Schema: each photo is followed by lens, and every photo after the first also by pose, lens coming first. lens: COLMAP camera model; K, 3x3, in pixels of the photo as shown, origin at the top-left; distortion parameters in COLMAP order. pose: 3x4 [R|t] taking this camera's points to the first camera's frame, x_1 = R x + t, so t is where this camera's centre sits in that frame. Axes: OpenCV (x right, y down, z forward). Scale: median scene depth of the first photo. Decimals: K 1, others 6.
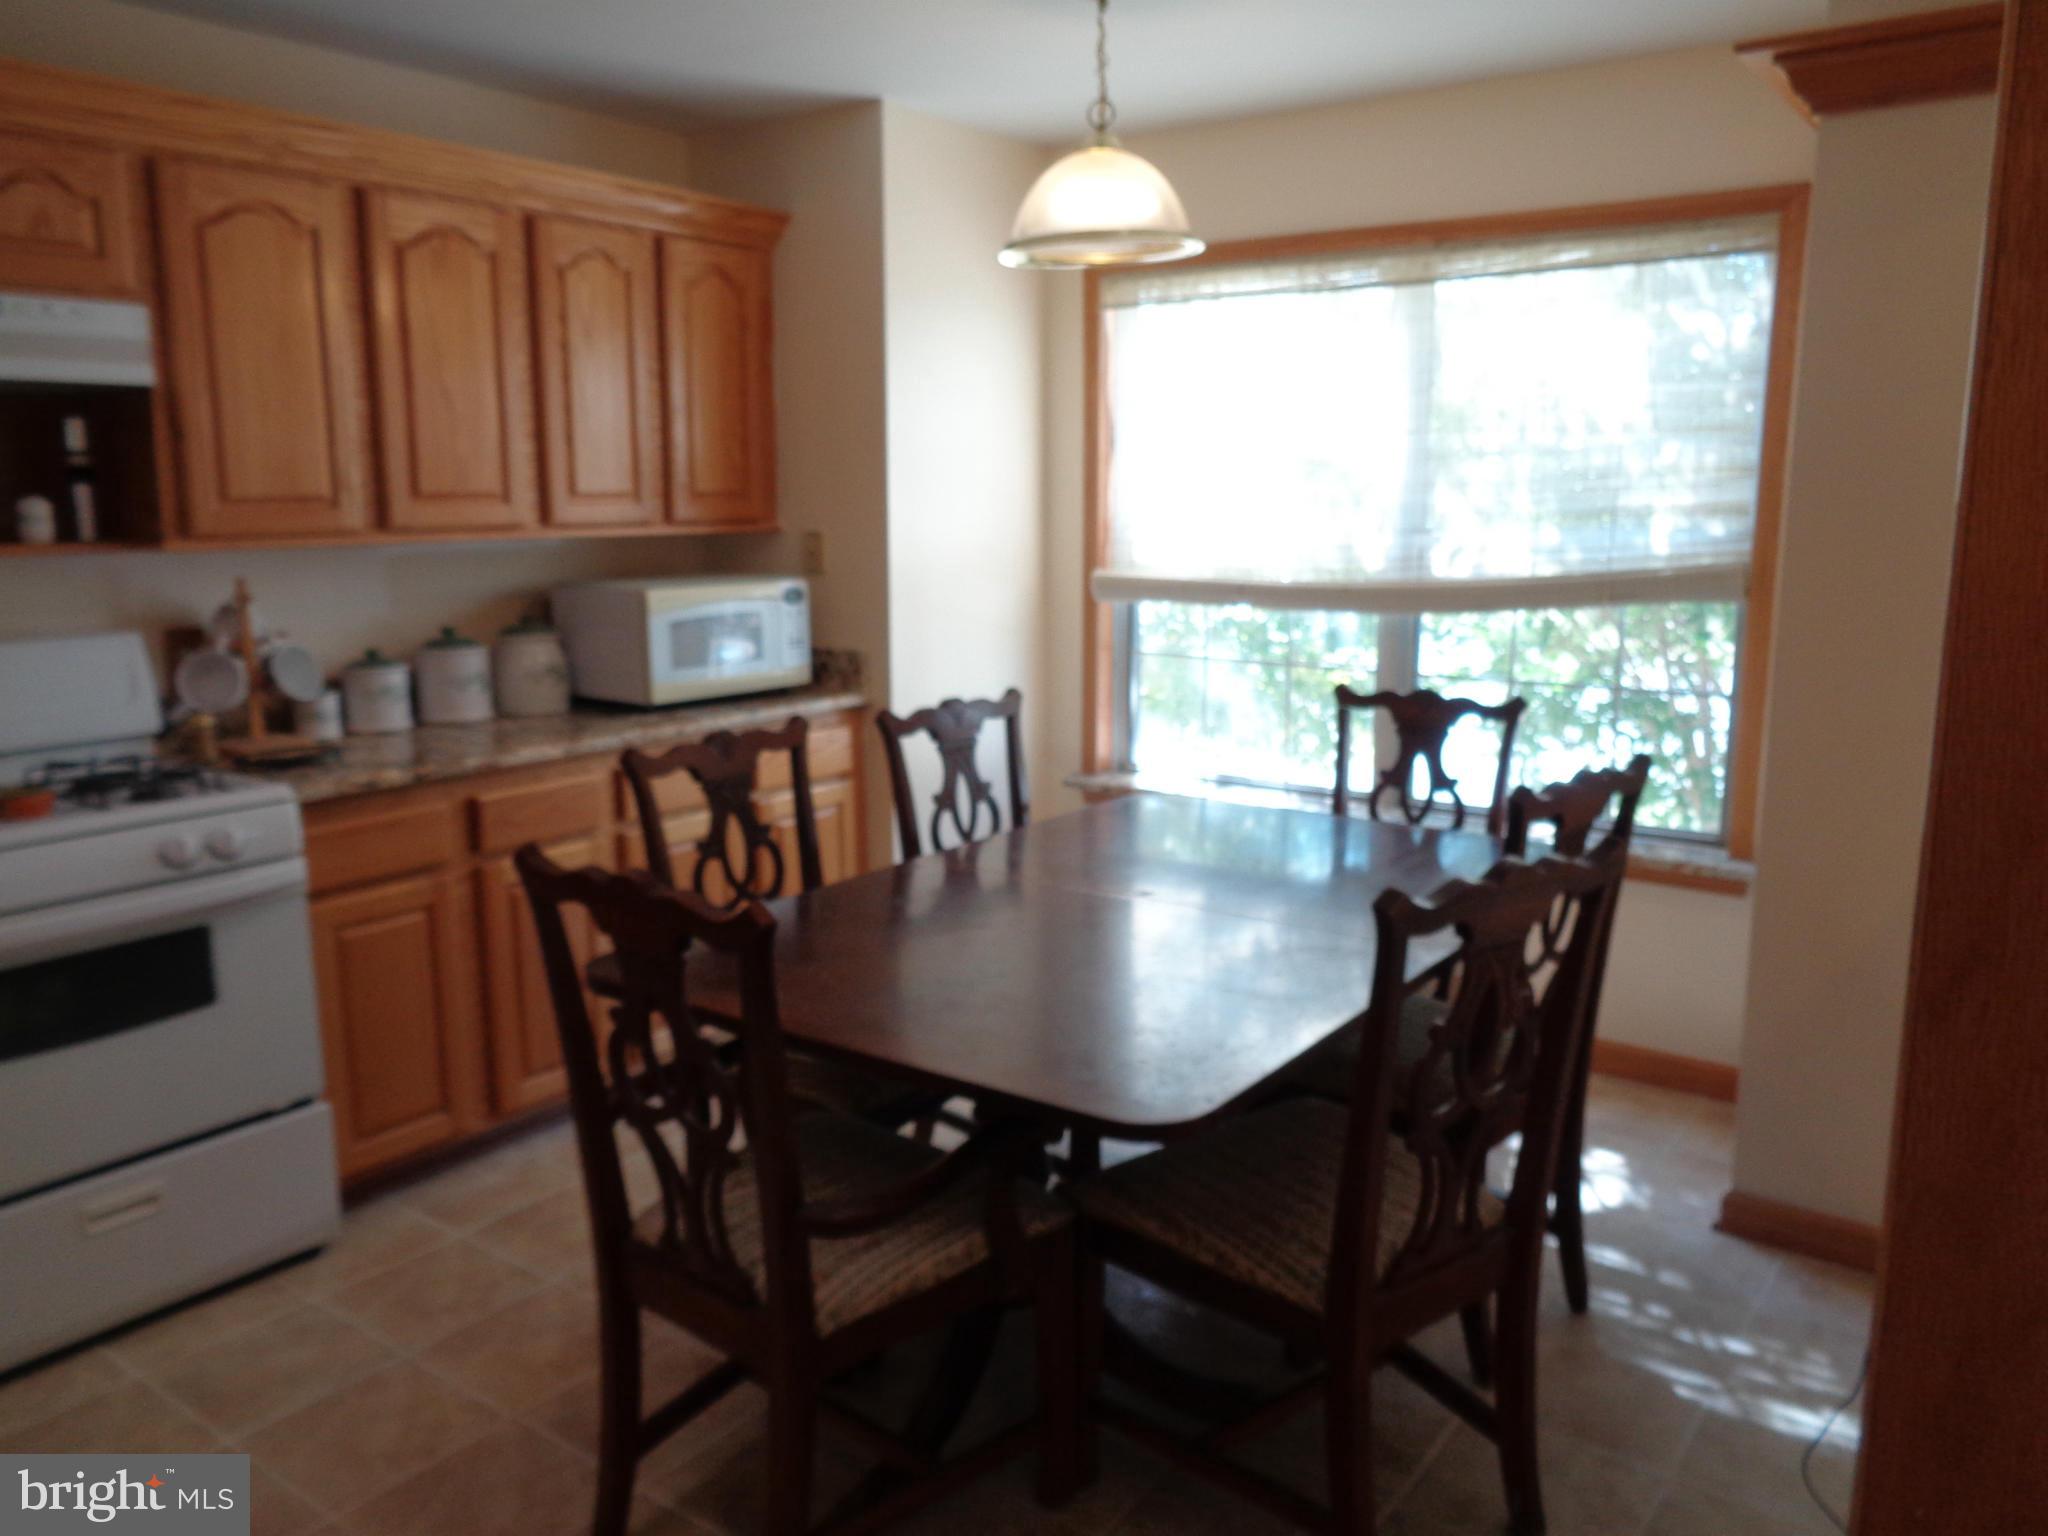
lens RADIAL K [[1536.9, 0, 1025.3], [0, 1536.9, 756.6], [0, 0, 1]] dist [-0.004719, 0.002741]
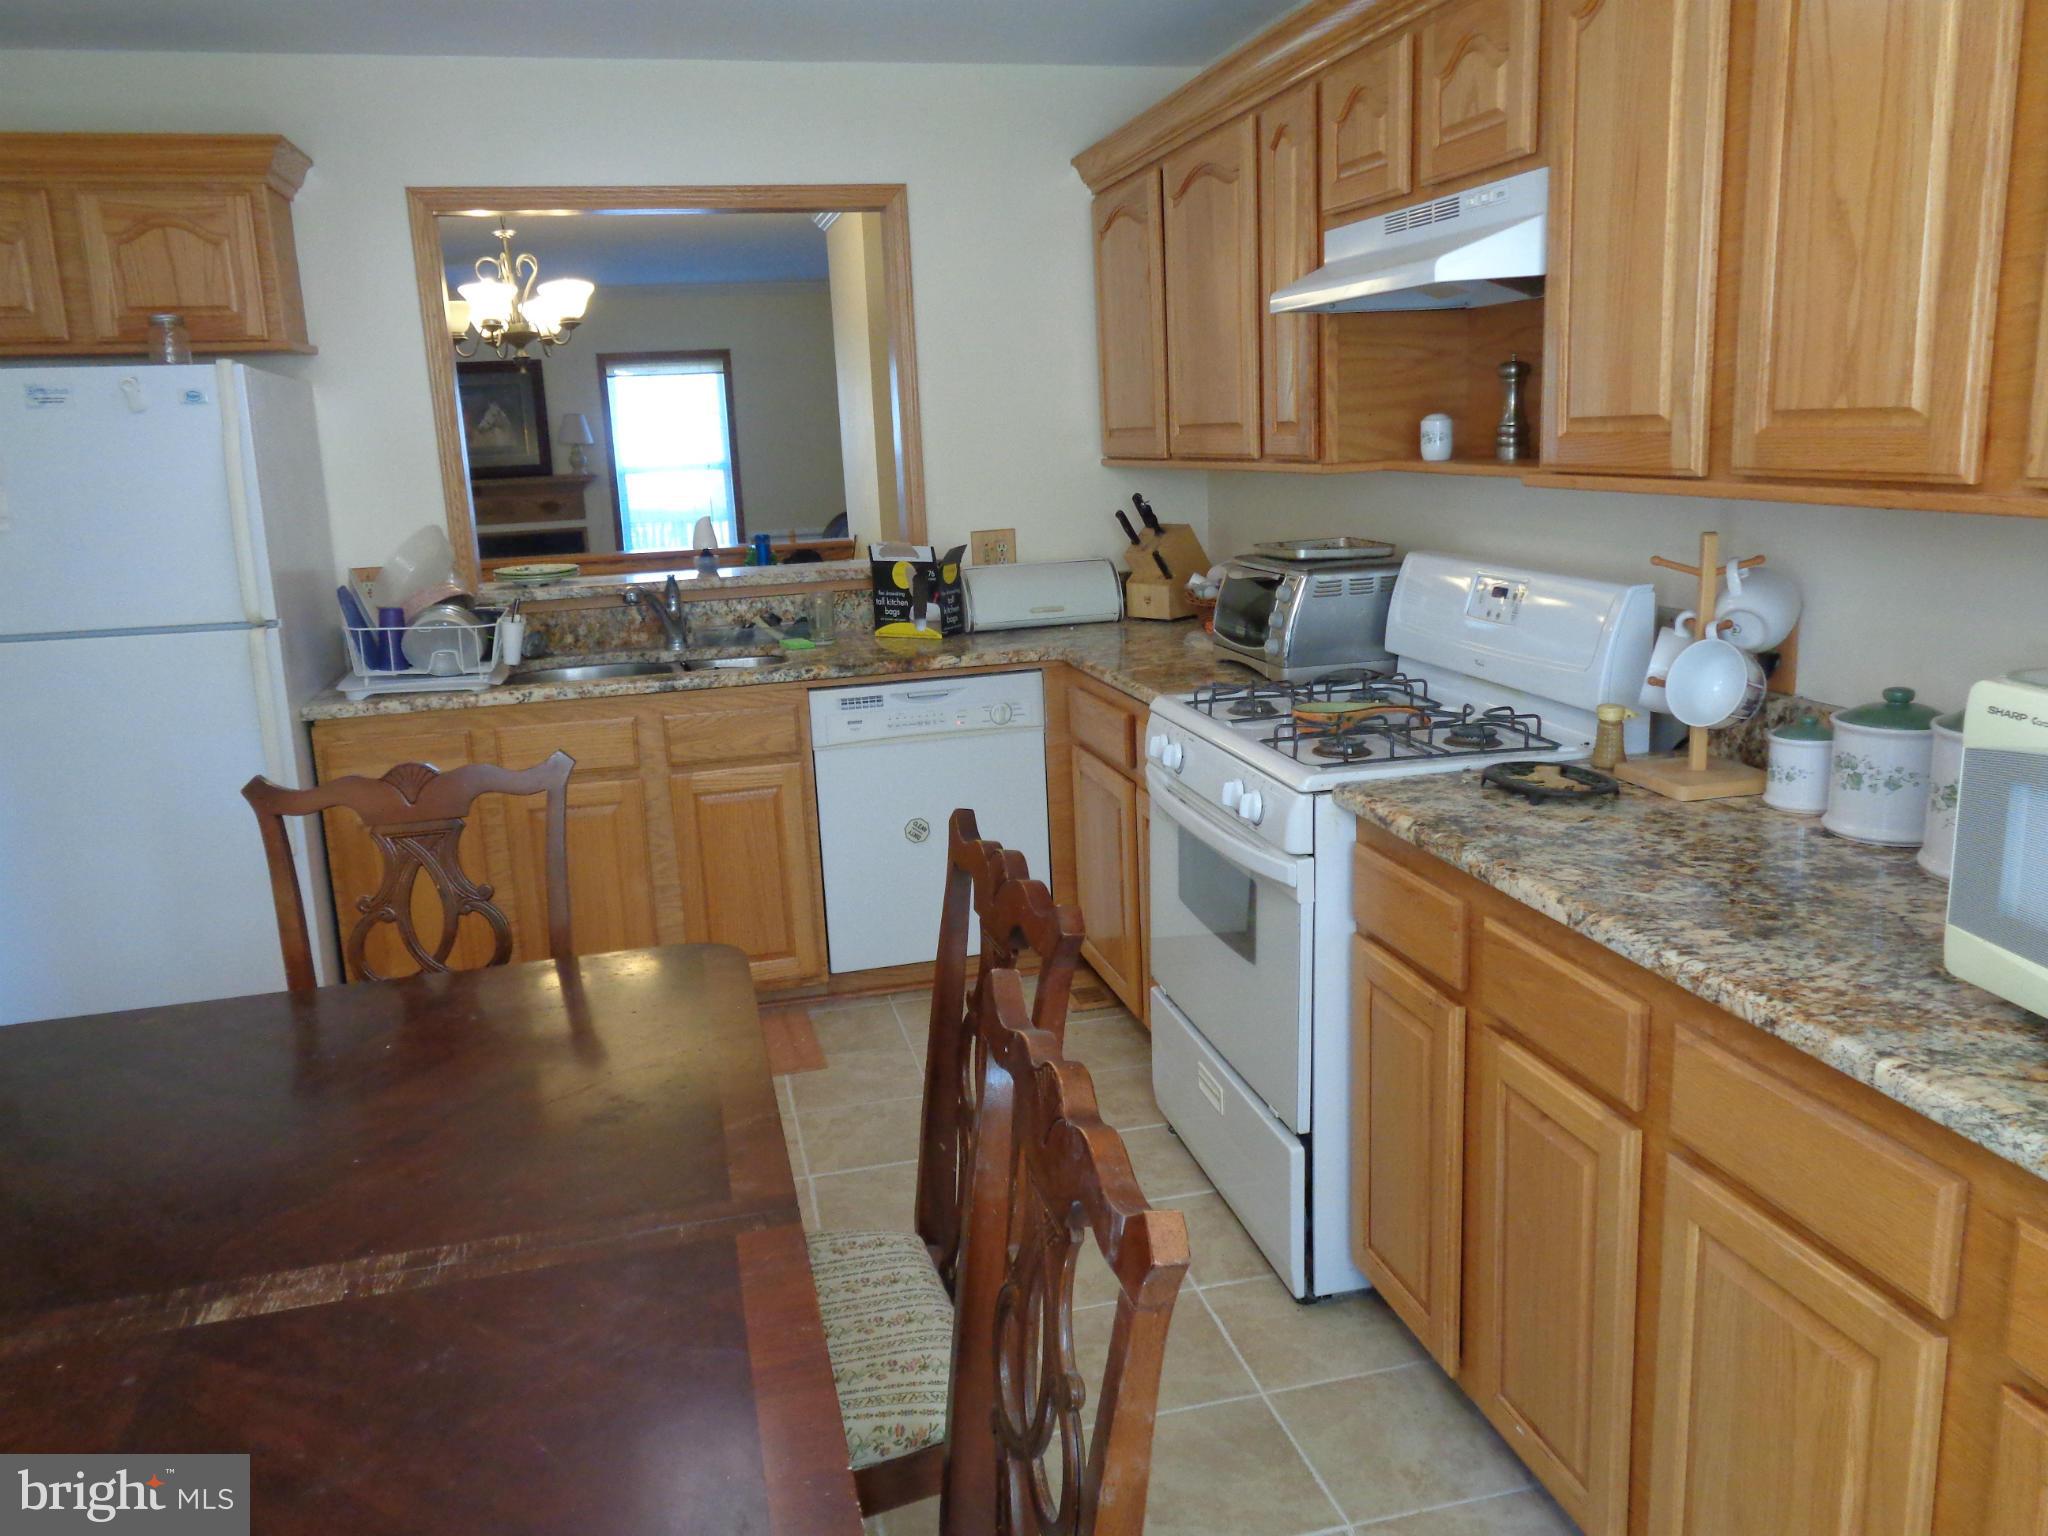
lens RADIAL K [[1540.2, 0, 1024.0], [0, 1540.2, 768.0], [0, 0, 1]] dist [-0.022727, 0.073344]
pose [[-0.644271, 0.205835, -0.736578, 0.209352], [-0.085690, 0.937610, 0.336965, -0.224932], [0.759982, 0.280214, -0.586436, 1.213894]]
